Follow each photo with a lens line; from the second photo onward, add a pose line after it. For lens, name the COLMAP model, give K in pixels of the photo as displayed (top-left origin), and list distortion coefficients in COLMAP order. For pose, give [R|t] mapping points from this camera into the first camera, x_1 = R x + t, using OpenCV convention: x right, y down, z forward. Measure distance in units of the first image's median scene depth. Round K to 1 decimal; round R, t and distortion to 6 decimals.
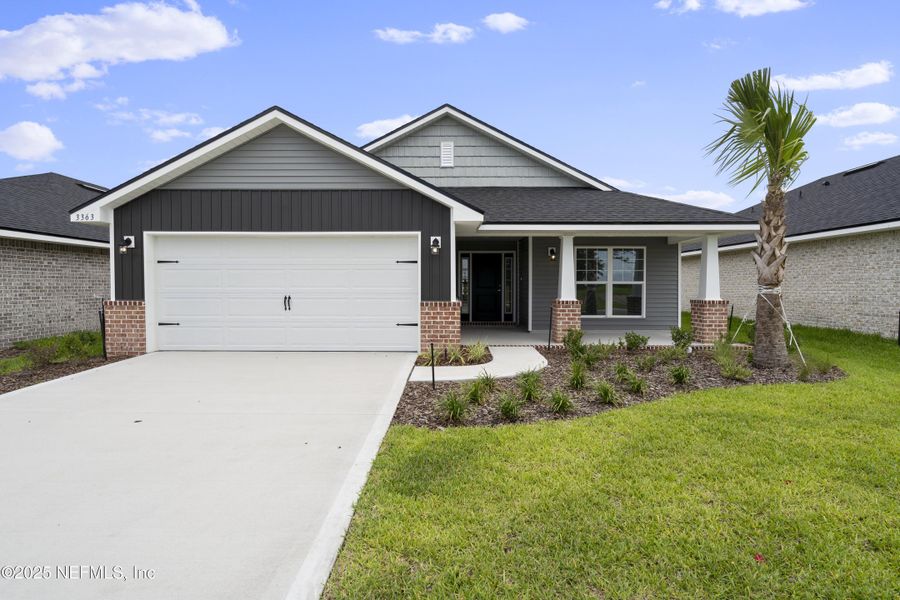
lens RADIAL K [[472.6, 0, 451.5], [0, 472.6, 298.2], [0, 0, 1]] dist [0.003605, 0.001046]
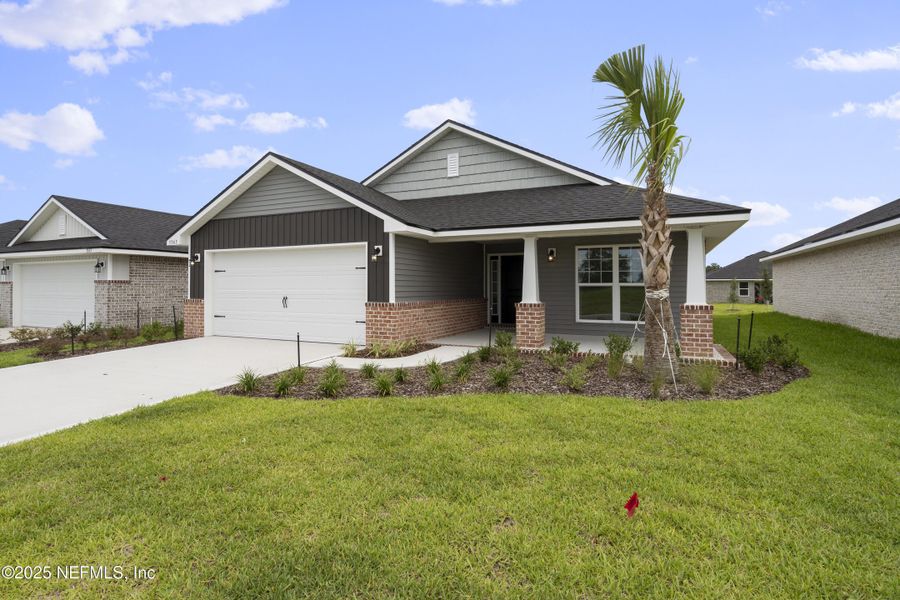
lens RADIAL K [[477.0, 0, 421.8], [0, 477.0, 284.7], [0, 0, 1]] dist [0.001534, 0.000273]
pose [[0.897557, -0.003610, -0.440884, 0.495875], [-0.009639, 0.999567, -0.027808, -0.003864], [0.440794, 0.029209, 0.897133, 0.009769]]
